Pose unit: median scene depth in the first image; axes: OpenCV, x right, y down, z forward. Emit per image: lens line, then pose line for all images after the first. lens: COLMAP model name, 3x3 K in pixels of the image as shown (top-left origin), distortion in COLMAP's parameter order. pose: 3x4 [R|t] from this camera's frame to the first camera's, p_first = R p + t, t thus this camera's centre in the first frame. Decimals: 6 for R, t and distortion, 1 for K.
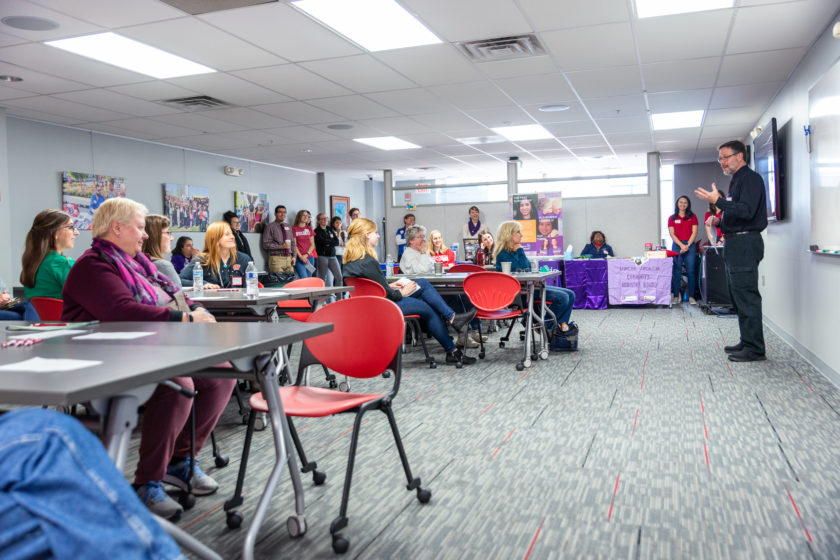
lens RADIAL K [[726.5, 0, 420.0], [0, 726.5, 280.0], [0, 0, 1]] dist [-0.034271, 0.003221]
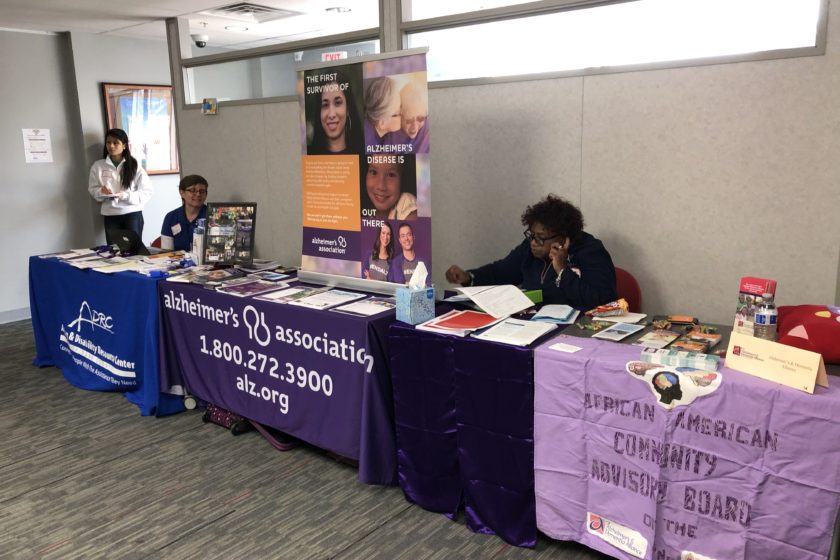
lens RADIAL K [[696.6, 0, 420.0], [0, 696.6, 280.0], [0, 0, 1]] dist [0.024196, -0.005106]
pose [[0.946746, 0.066683, -0.315001, 0.275591], [-0.015529, 0.986637, 0.162192, -0.079838], [0.321607, -0.148663, 0.935130, 0.743332]]
